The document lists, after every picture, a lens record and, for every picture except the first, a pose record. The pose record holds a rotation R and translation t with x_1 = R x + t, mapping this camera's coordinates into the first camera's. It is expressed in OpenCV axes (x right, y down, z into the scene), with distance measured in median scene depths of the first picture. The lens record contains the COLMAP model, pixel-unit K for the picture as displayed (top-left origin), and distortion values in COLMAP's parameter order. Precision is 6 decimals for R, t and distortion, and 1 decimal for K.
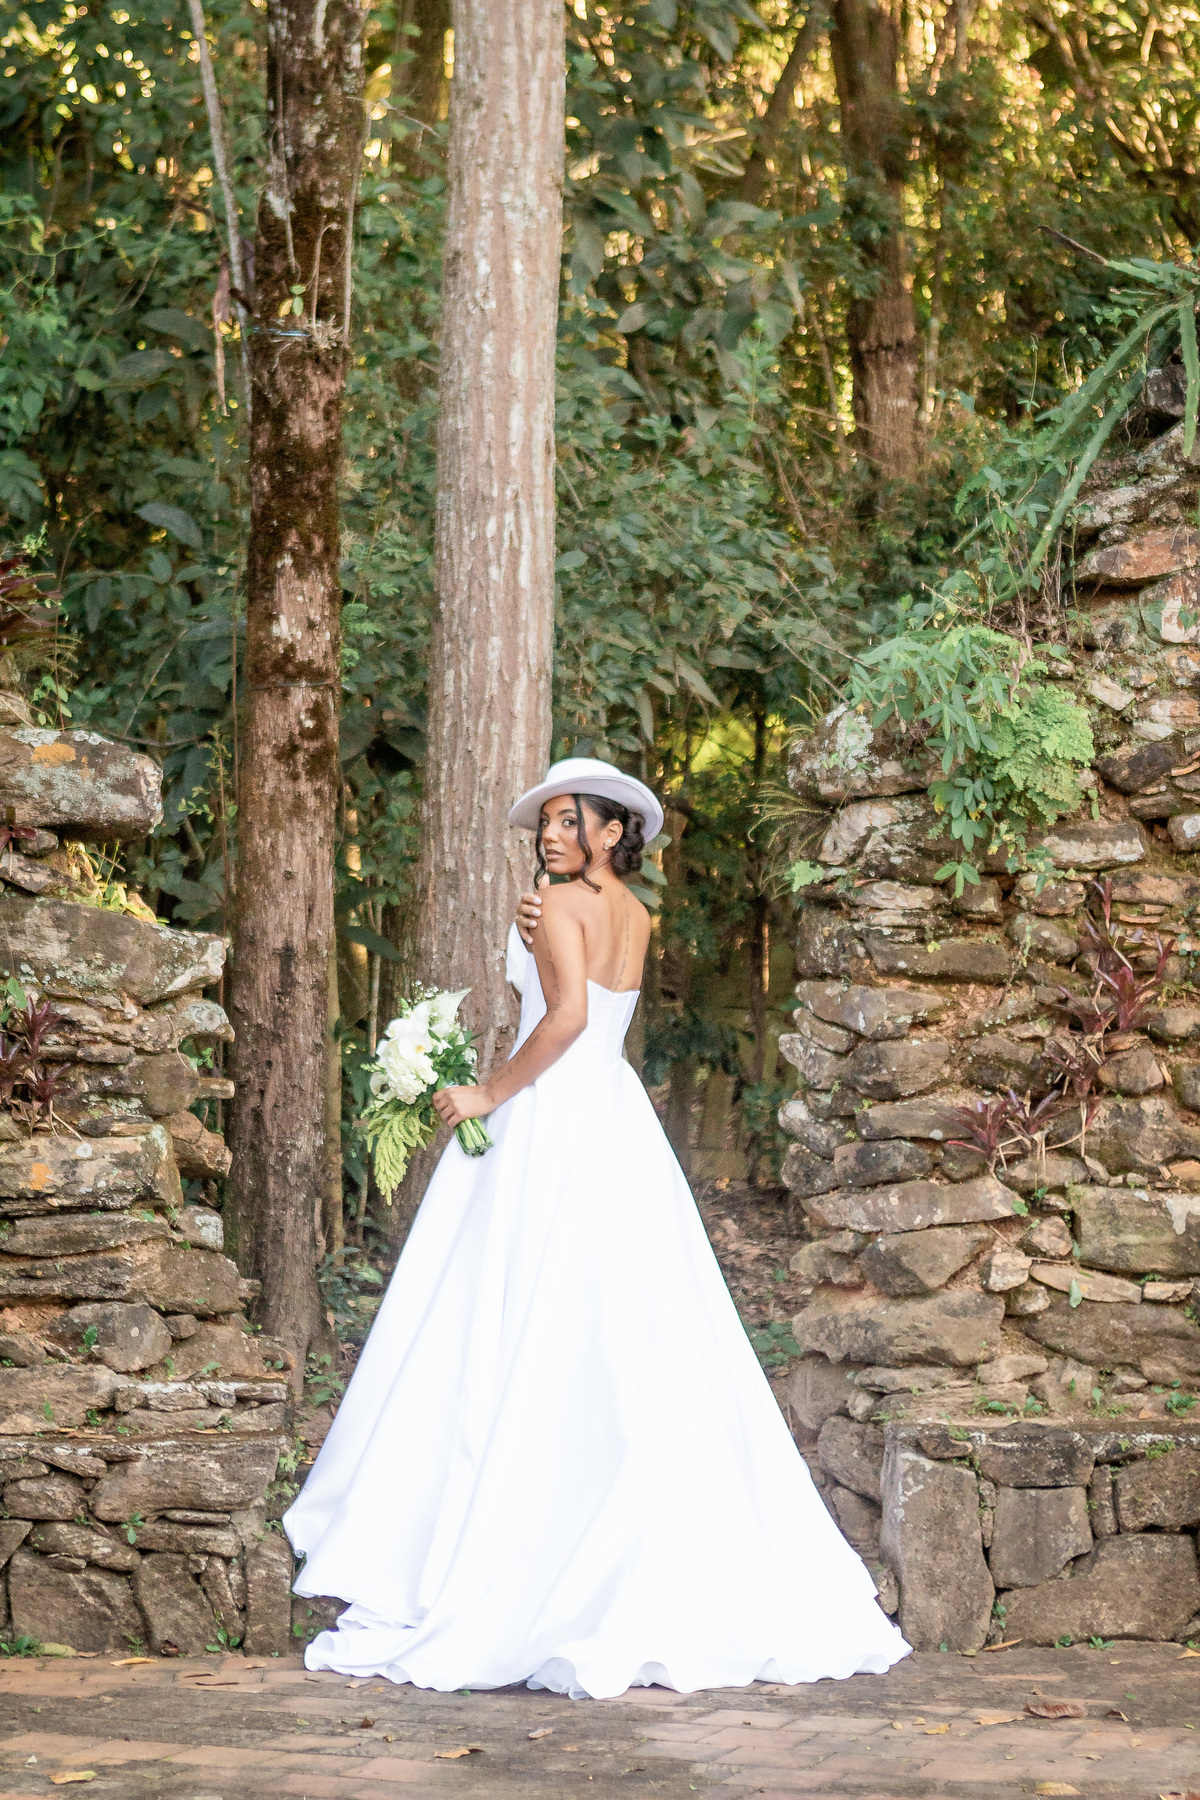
lens RADIAL K [[3786.1, 0, 556.7], [0, 3786.1, 869.6], [0, 0, 1]] dist [-0.032956, -0.143740]
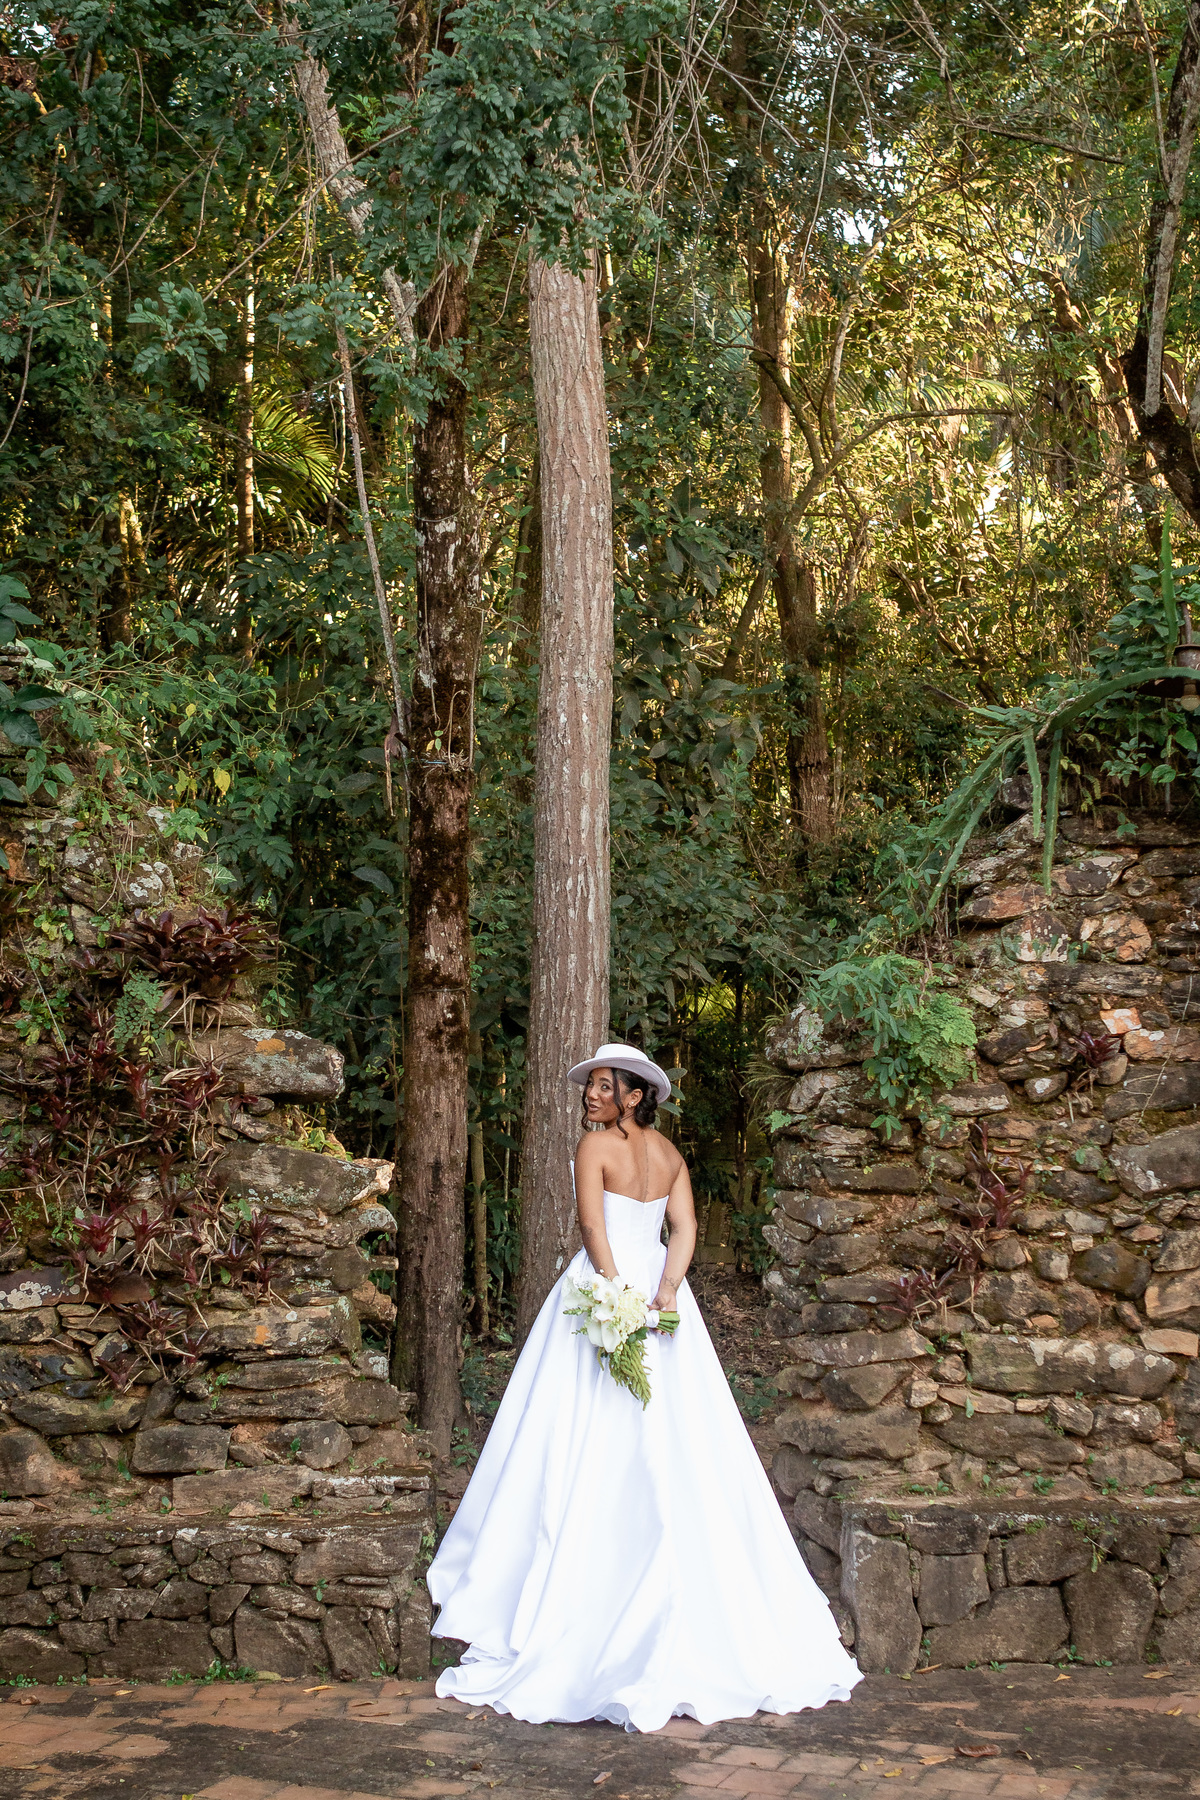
lens RADIAL K [[2013.8, 0, 583.7], [0, 2013.8, 892.4], [0, 0, 1]] dist [-0.051356, 0.044469]
pose [[0.999745, -0.011840, -0.019249, 0.005423], [0.010373, 0.997158, -0.074616, -0.030142], [0.020078, 0.074397, 0.997027, 0.209680]]
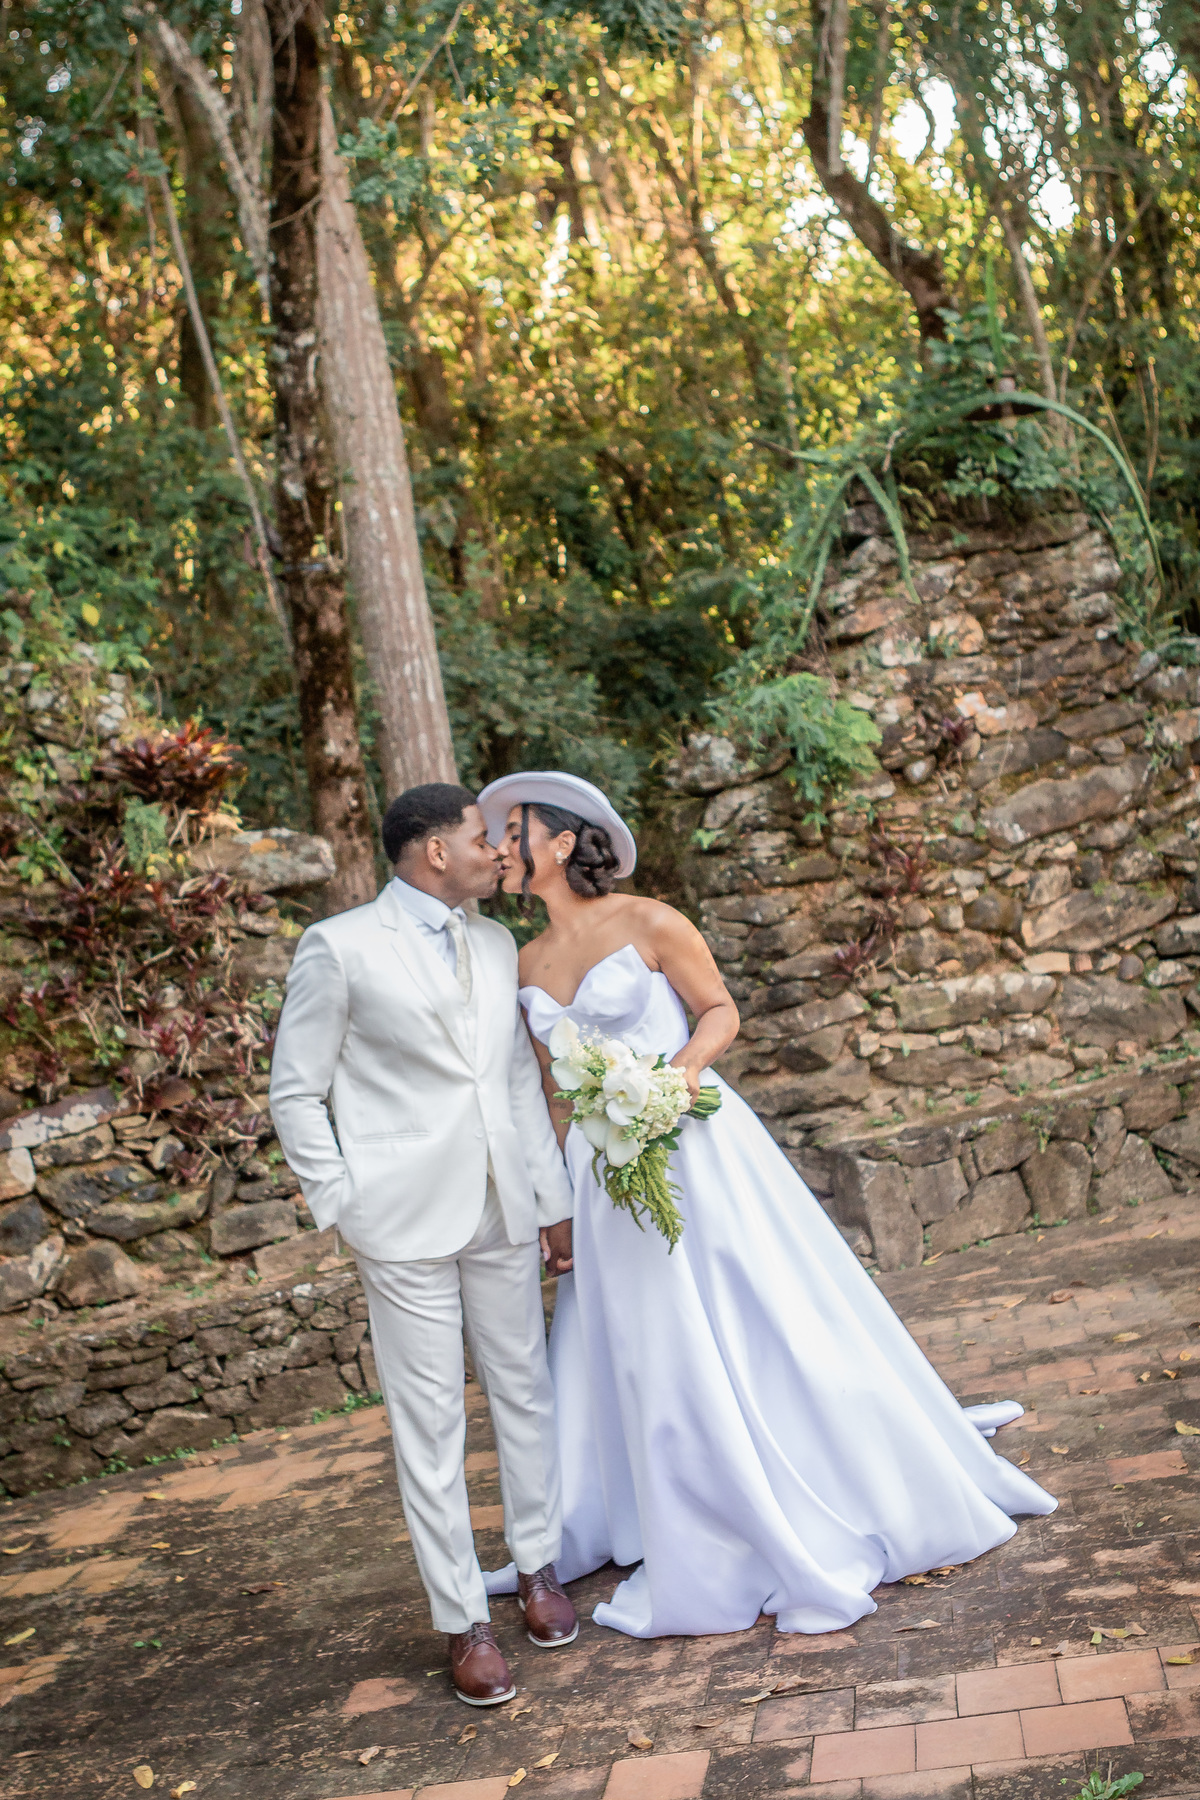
lens RADIAL K [[2019.1, 0, 594.5], [0, 2019.1, 912.0], [0, 0, 1]] dist [-0.053141, 0.002278]
pose [[0.952831, -0.187267, 0.238839, -0.204645], [0.178216, 0.982212, 0.059145, -0.028398], [-0.245667, -0.013790, 0.969256, 0.144976]]
